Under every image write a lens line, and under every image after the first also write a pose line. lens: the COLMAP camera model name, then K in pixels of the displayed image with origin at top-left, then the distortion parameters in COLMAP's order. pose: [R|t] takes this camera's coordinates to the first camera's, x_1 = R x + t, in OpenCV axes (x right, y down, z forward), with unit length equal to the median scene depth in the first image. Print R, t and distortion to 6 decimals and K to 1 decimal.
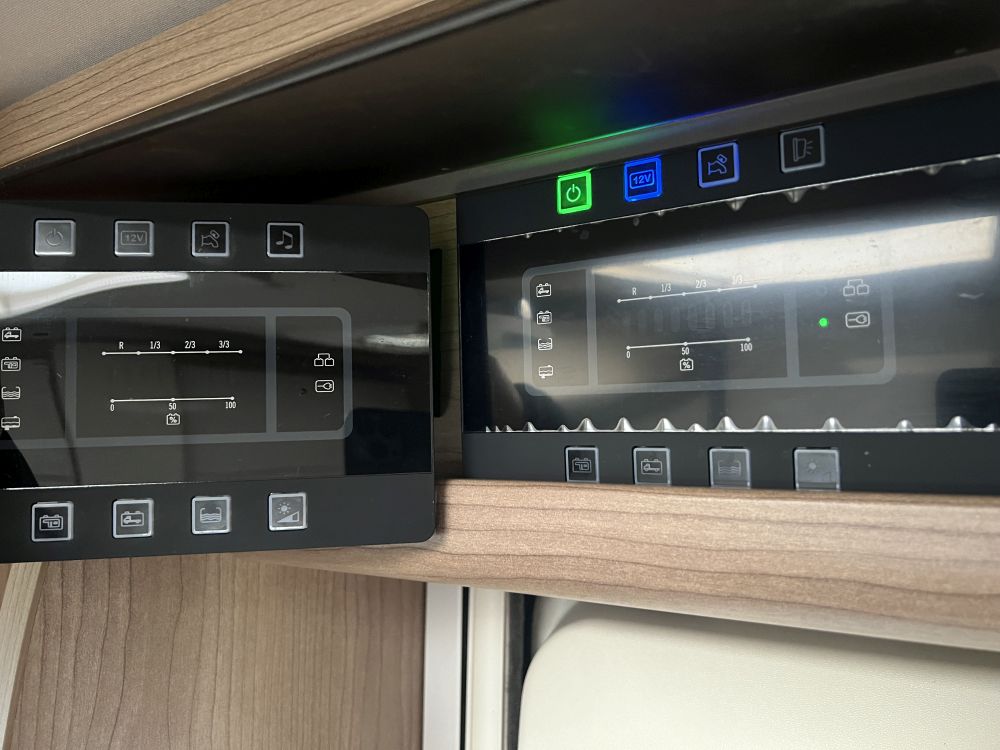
lens RADIAL K [[776.8, 0, 500.0], [0, 776.8, 375.0], [0, 0, 1]] dist [0.037852, -0.057783]
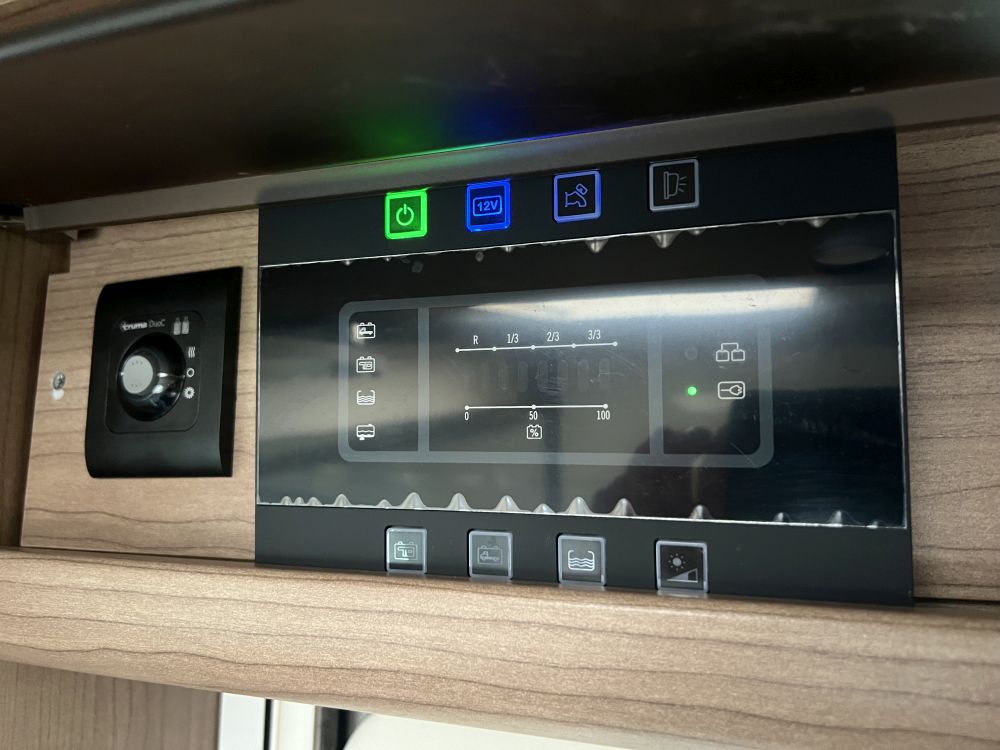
lens RADIAL K [[776.8, 0, 500.0], [0, 776.8, 375.0], [0, 0, 1]] dist [0.037852, -0.057783]
pose [[0.979178, 0.029439, 0.200857, 0.037498], [-0.027550, 0.999546, -0.012191, -0.067298], [-0.201125, 0.006403, 0.979545, 0.207041]]
